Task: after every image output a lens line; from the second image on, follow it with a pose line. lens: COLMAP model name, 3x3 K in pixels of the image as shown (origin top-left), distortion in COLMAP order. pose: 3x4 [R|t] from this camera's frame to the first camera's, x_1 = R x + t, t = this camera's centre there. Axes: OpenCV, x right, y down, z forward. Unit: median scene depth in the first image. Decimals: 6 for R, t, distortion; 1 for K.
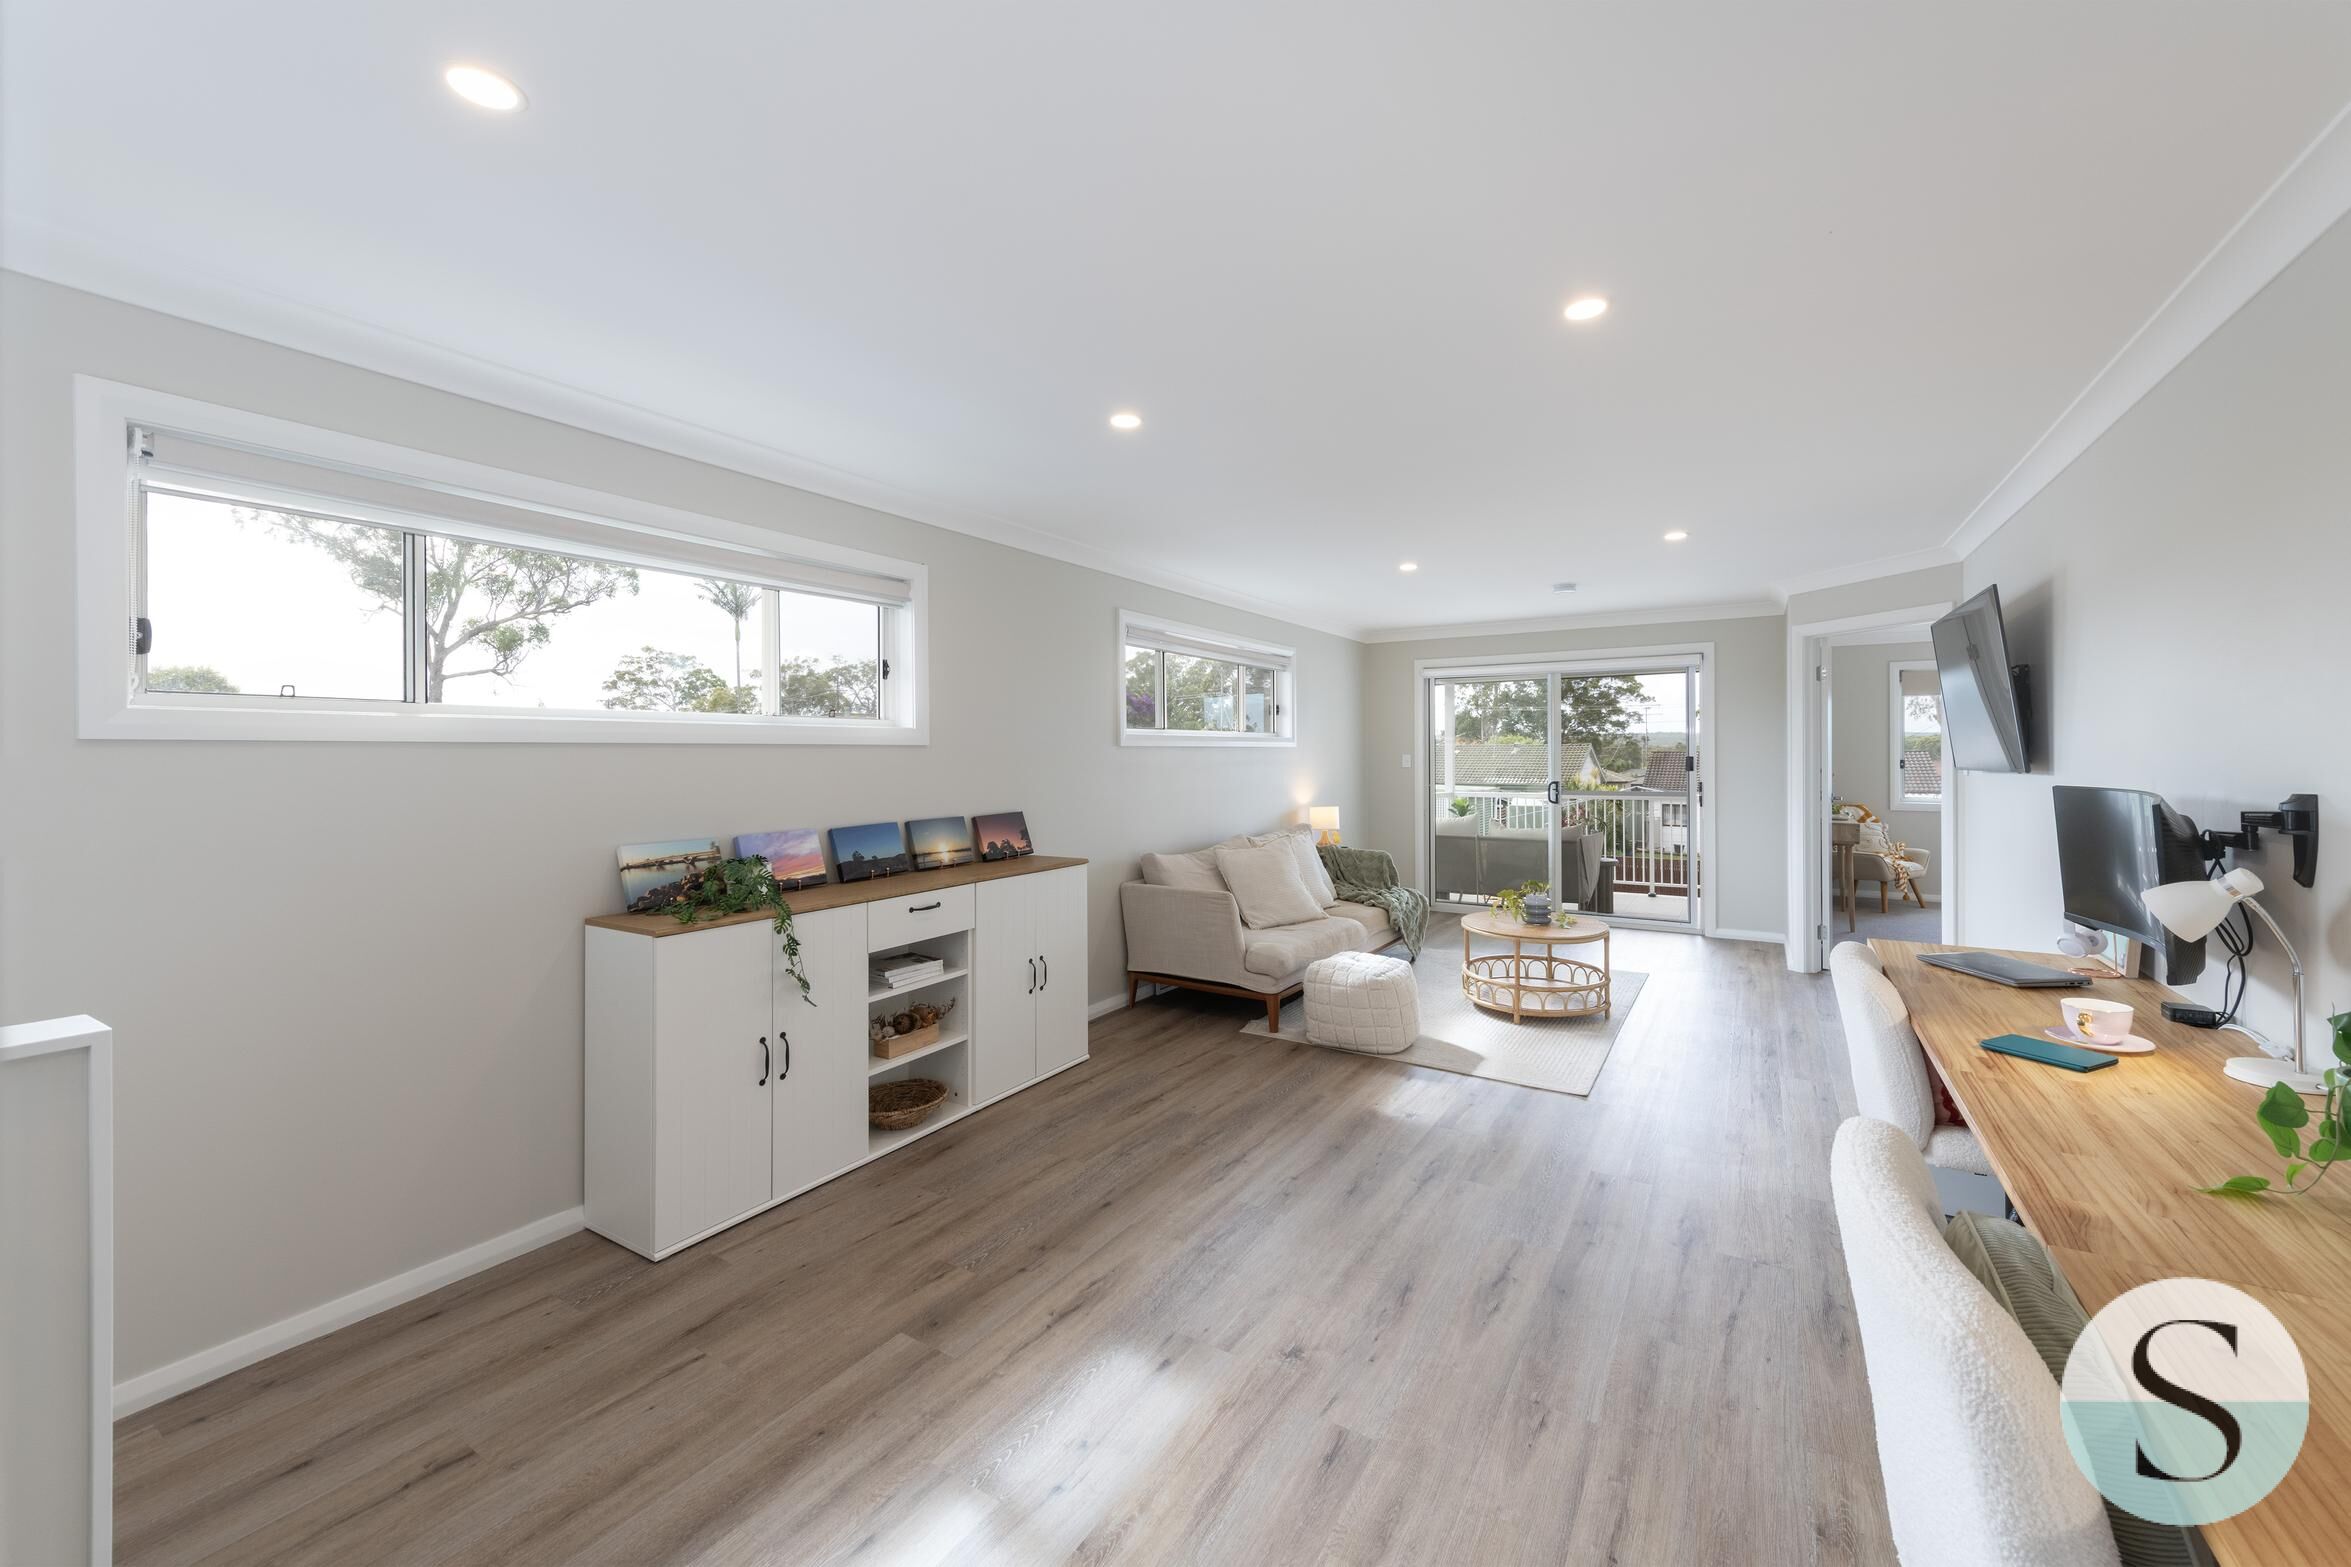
lens RADIAL K [[925.0, 0, 1222.8], [0, 925.0, 761.8], [0, 0, 1]] dist [0.014989, 0.000201]
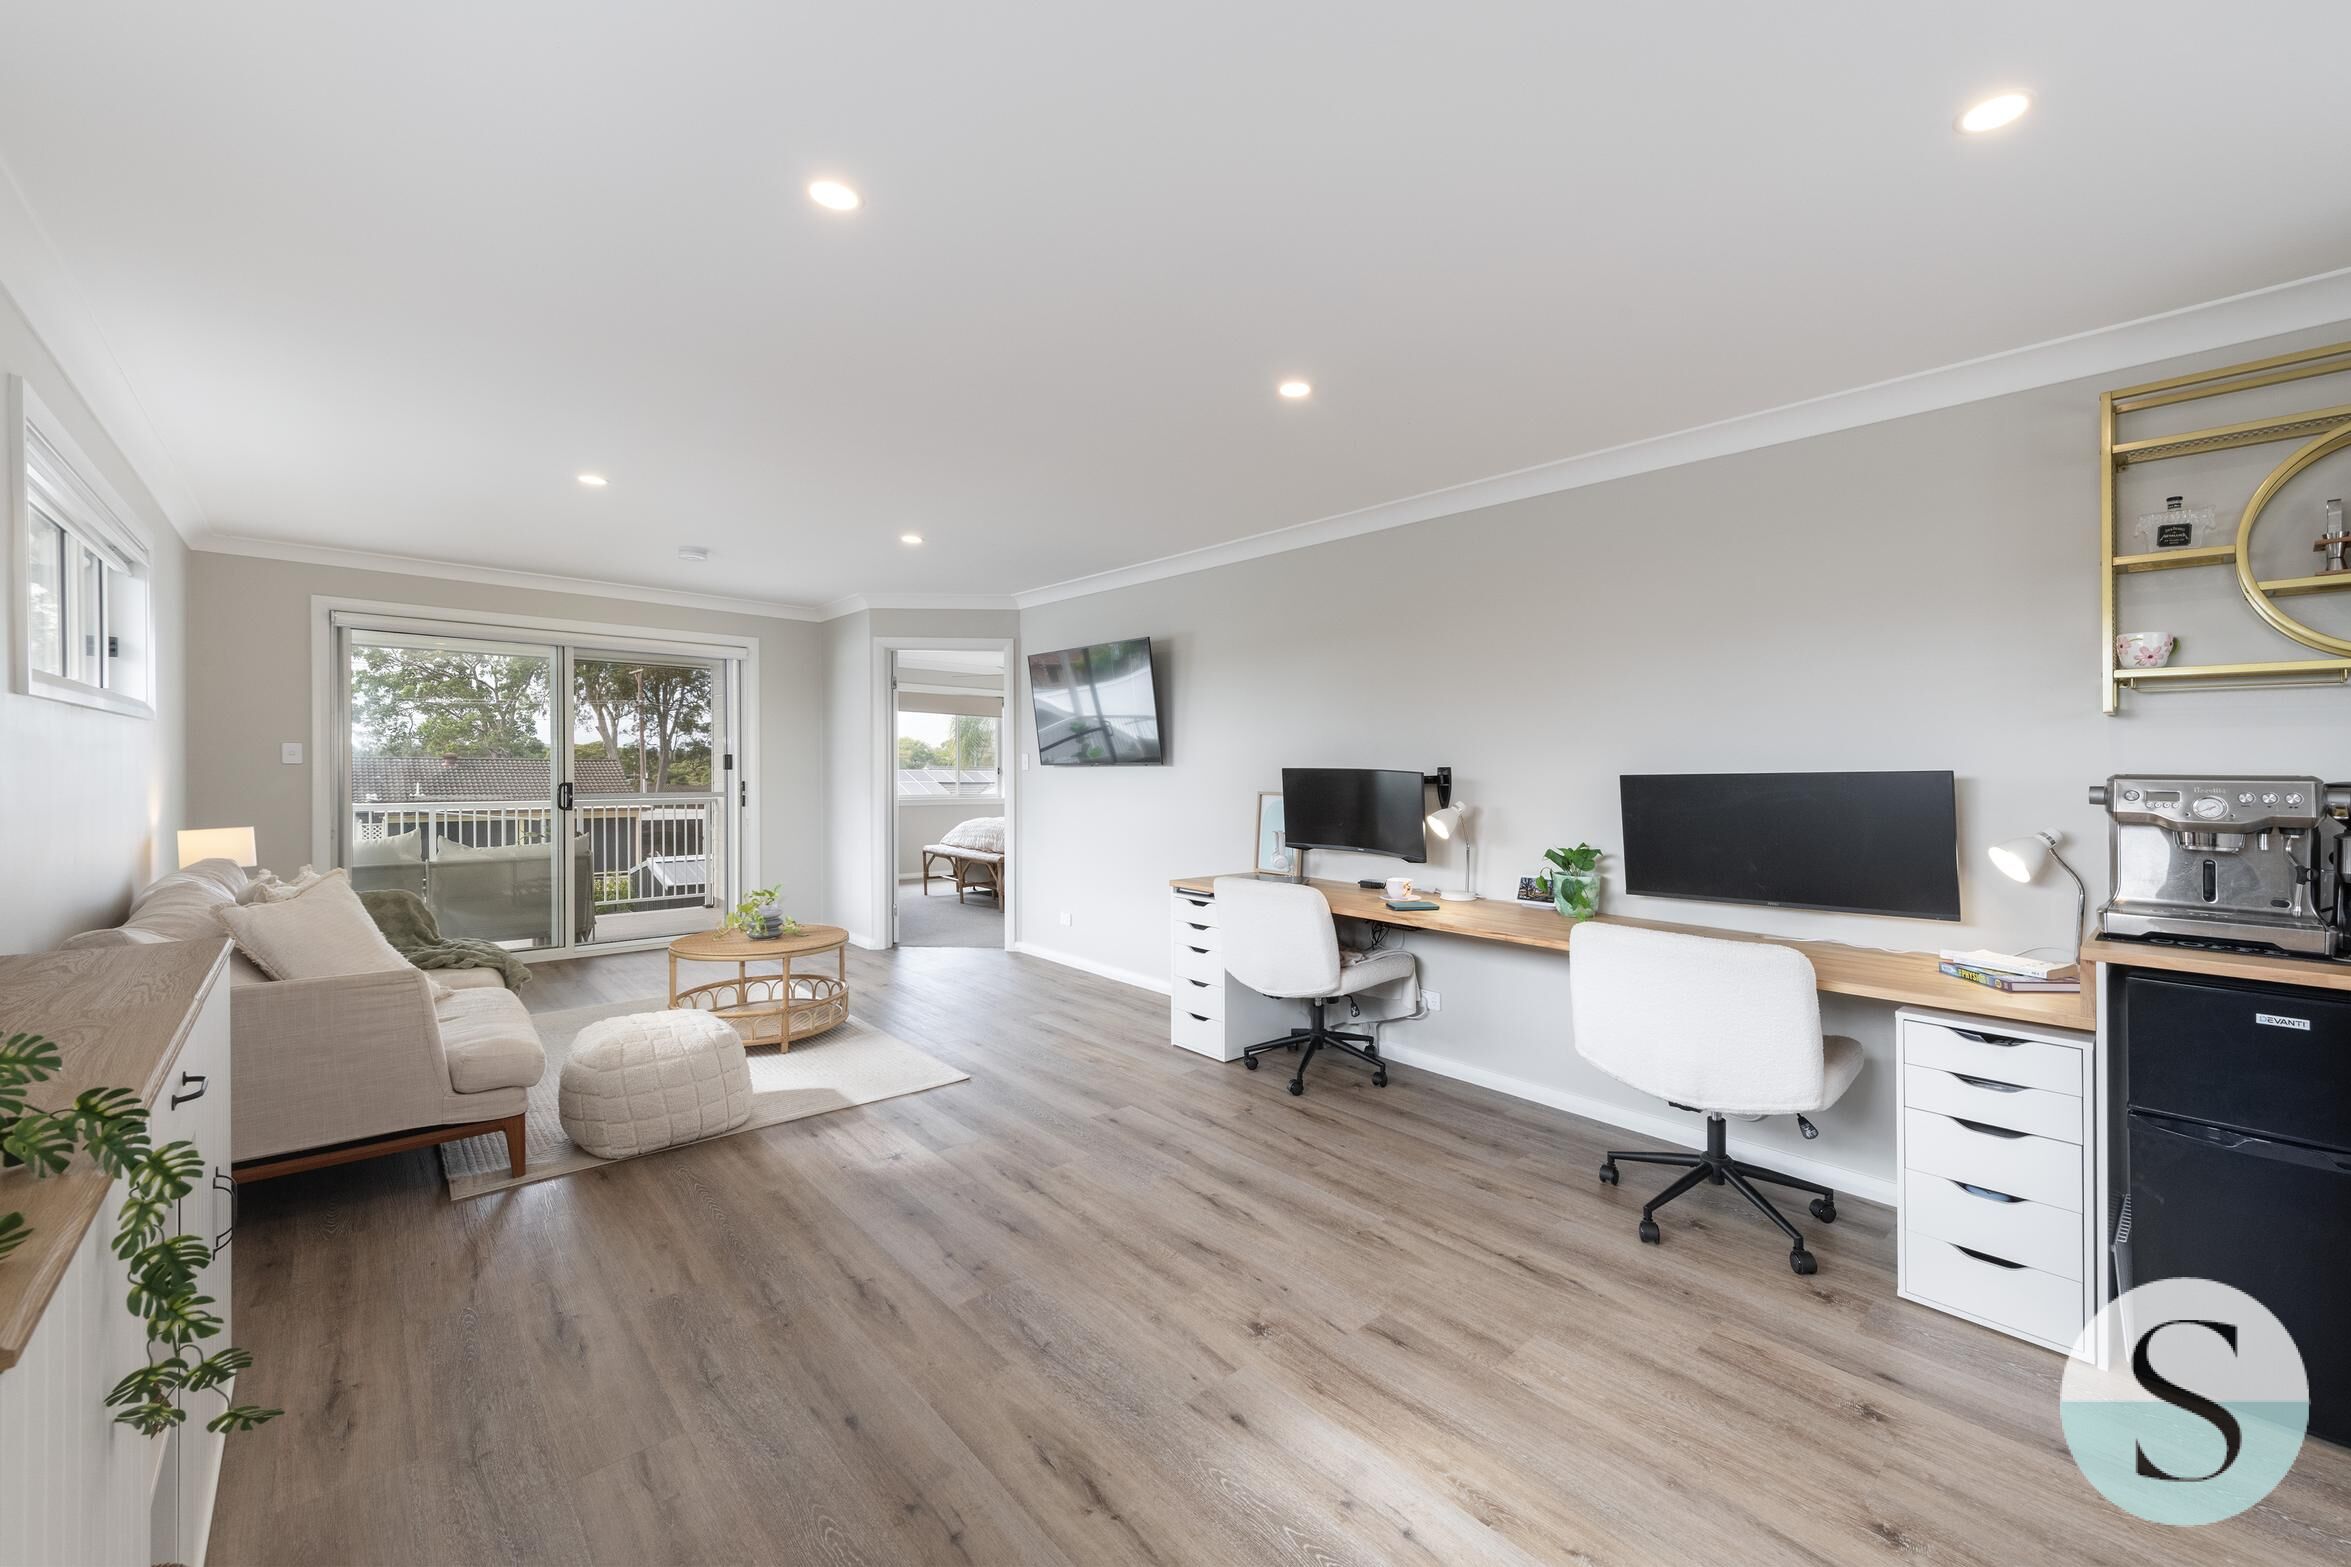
lens RADIAL K [[925.0, 0, 1255.0], [0, 925.0, 780.0], [0, 0, 1]] dist [0.014989, 0.000201]
pose [[0.259605, -0.003779, 0.965707, -0.413681], [-0.001845, 0.999989, 0.004409, 0.021928], [-0.965713, -0.002926, 0.259595, 0.352088]]
